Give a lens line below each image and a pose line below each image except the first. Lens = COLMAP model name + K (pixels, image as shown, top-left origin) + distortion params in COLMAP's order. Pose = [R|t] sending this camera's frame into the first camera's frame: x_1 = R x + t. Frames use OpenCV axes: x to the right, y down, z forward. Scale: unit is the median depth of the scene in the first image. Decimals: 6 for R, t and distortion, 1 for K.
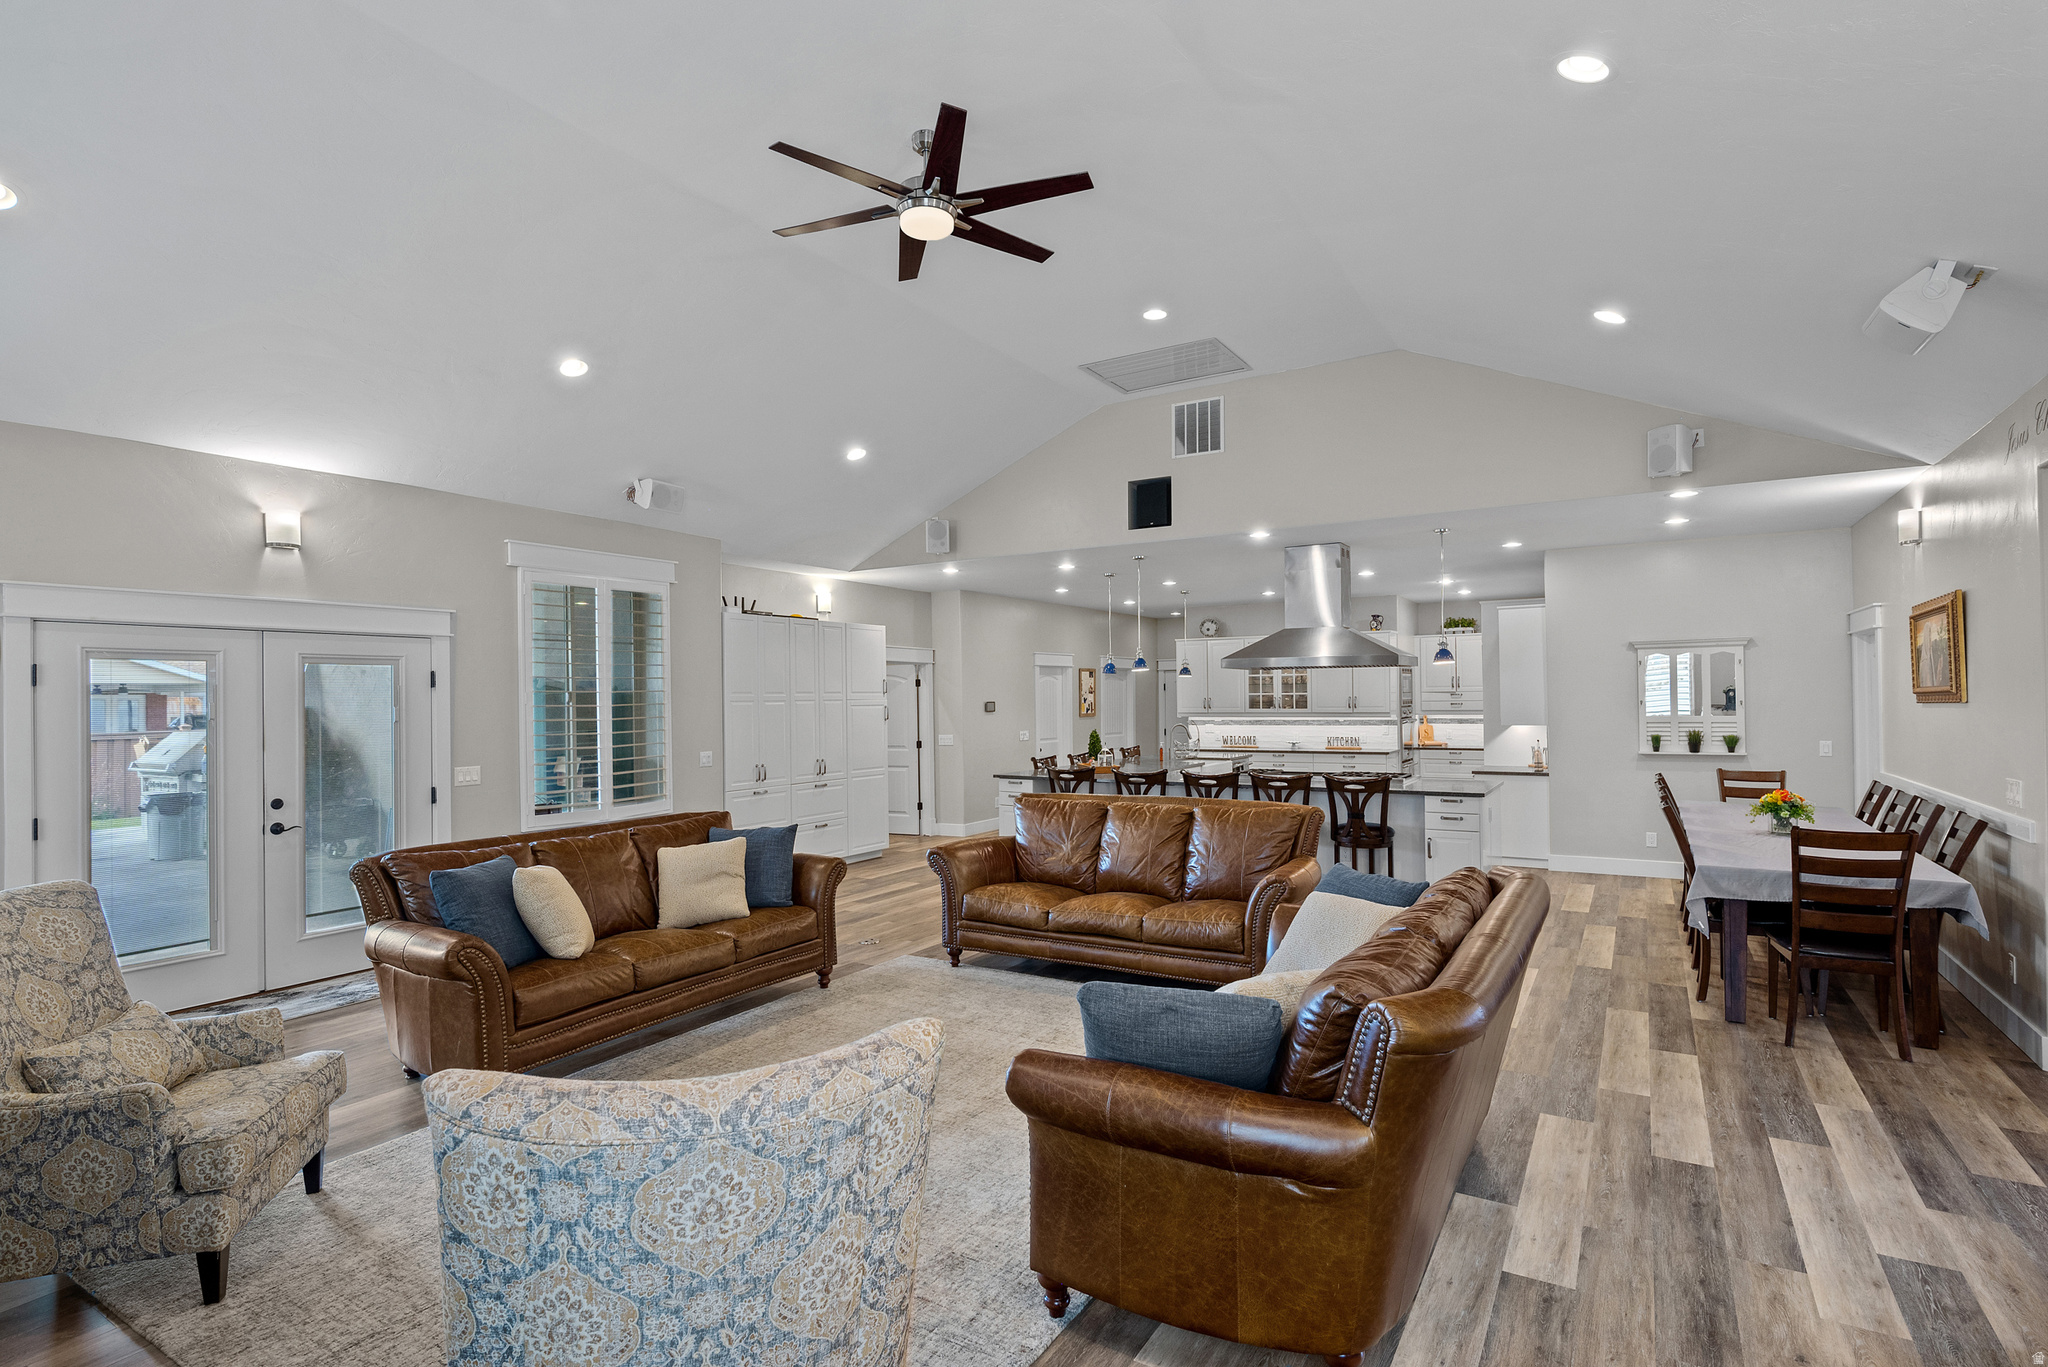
lens RADIAL K [[1002.4, 0, 1030.2], [0, 1002.4, 689.4], [0, 0, 1]] dist [-0.000291, 0.000258]
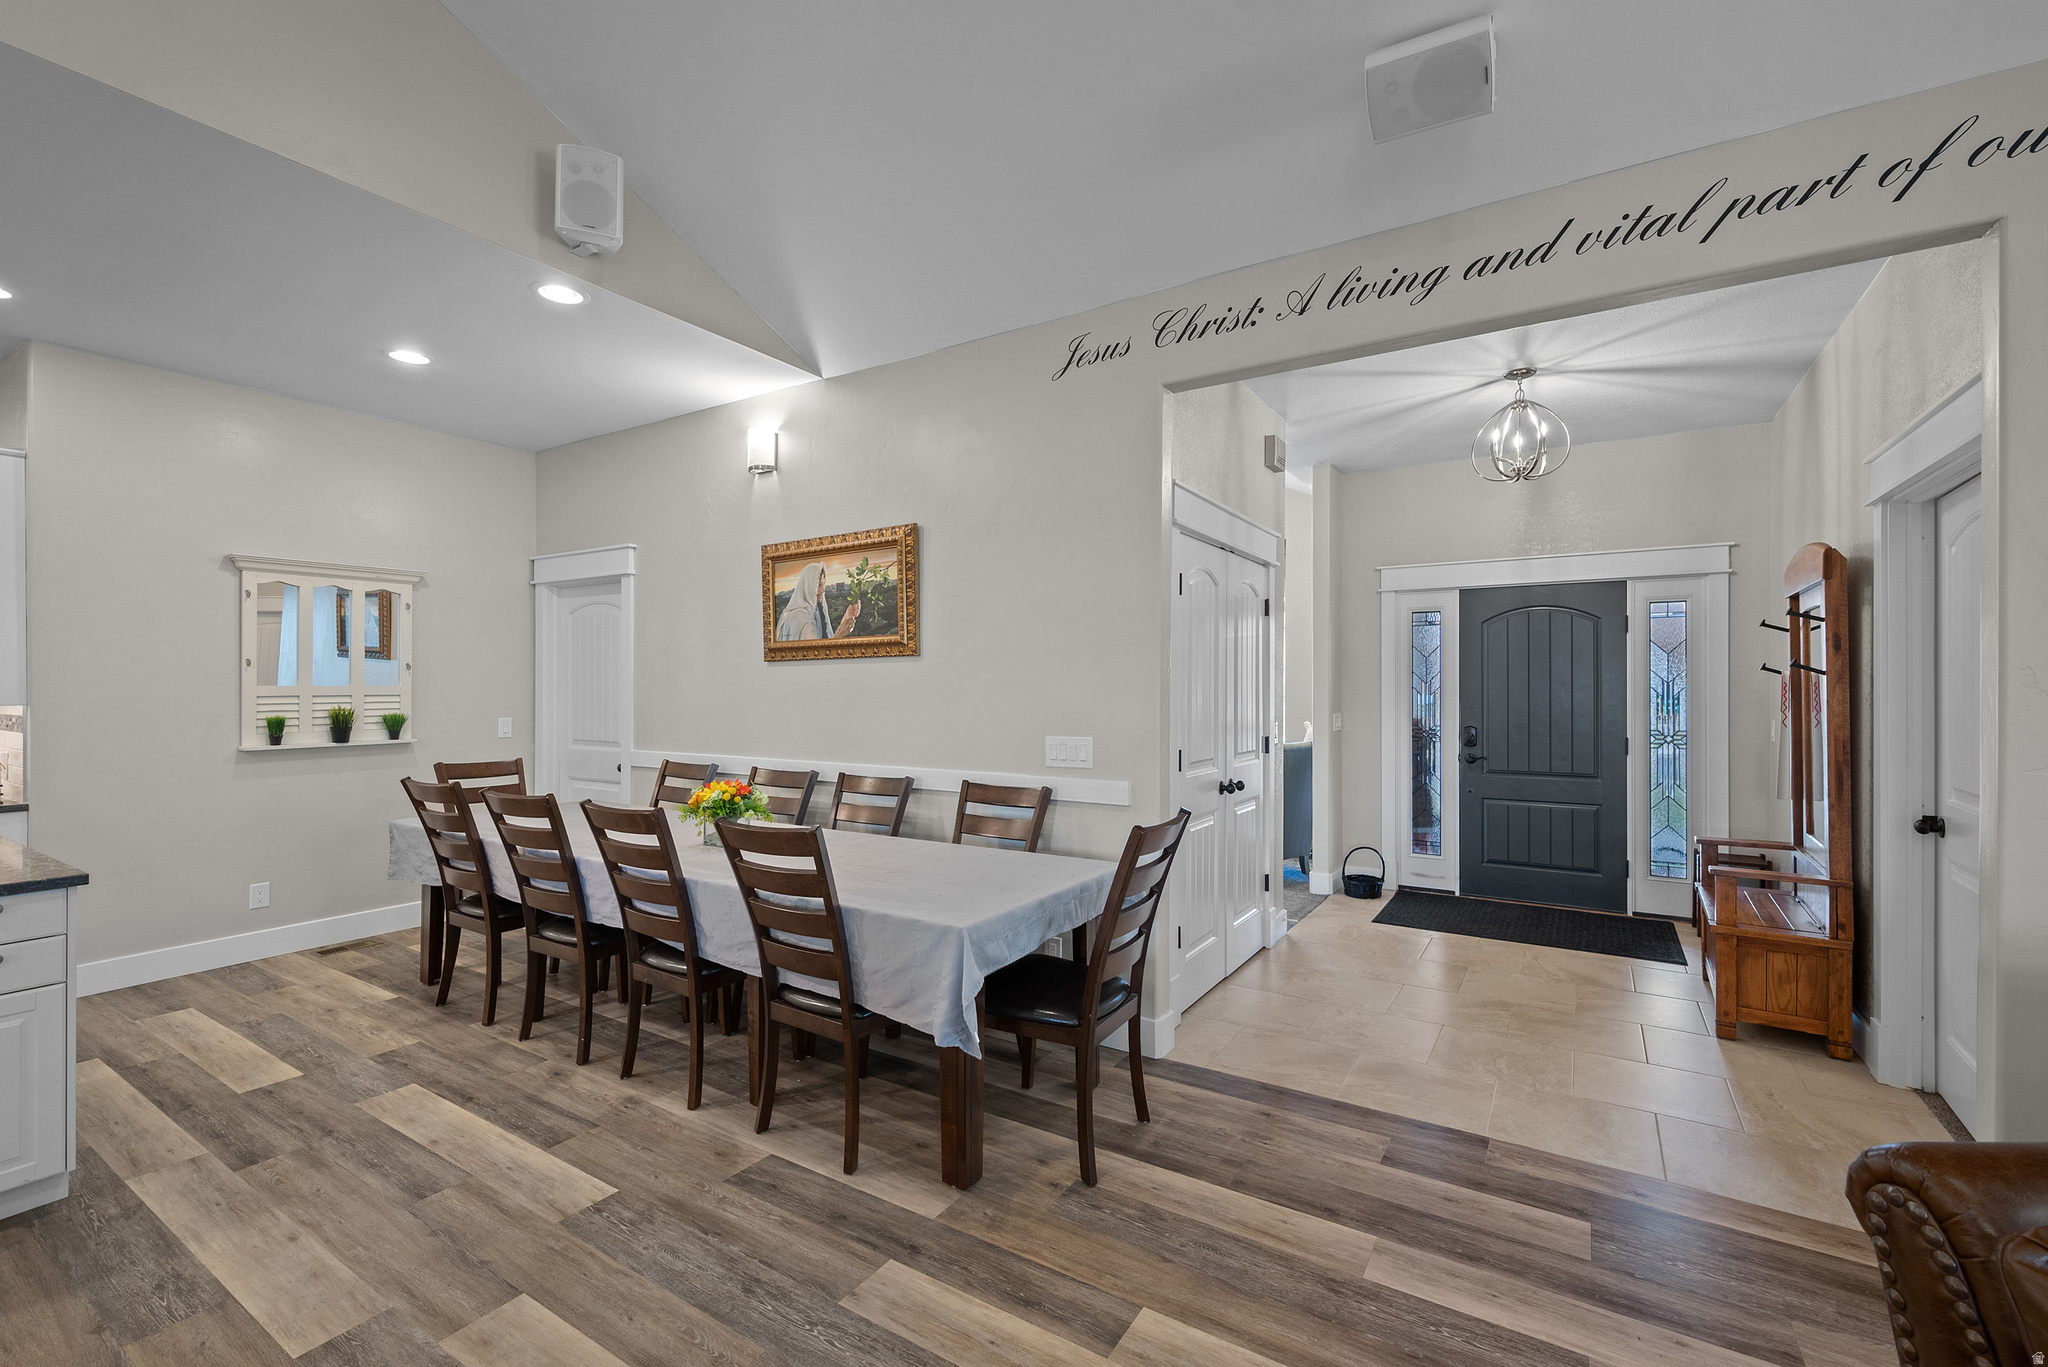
lens RADIAL K [[874.3, 0, 1024.0], [0, 874.3, 683.5], [0, 0, 1]] dist [0.000047, -0.000066]
pose [[0.017375, 0.015620, 0.999727, 0.116384], [-0.008506, 0.999844, -0.015474, 0.030618], [-0.999813, -0.008235, 0.017505, 0.566572]]
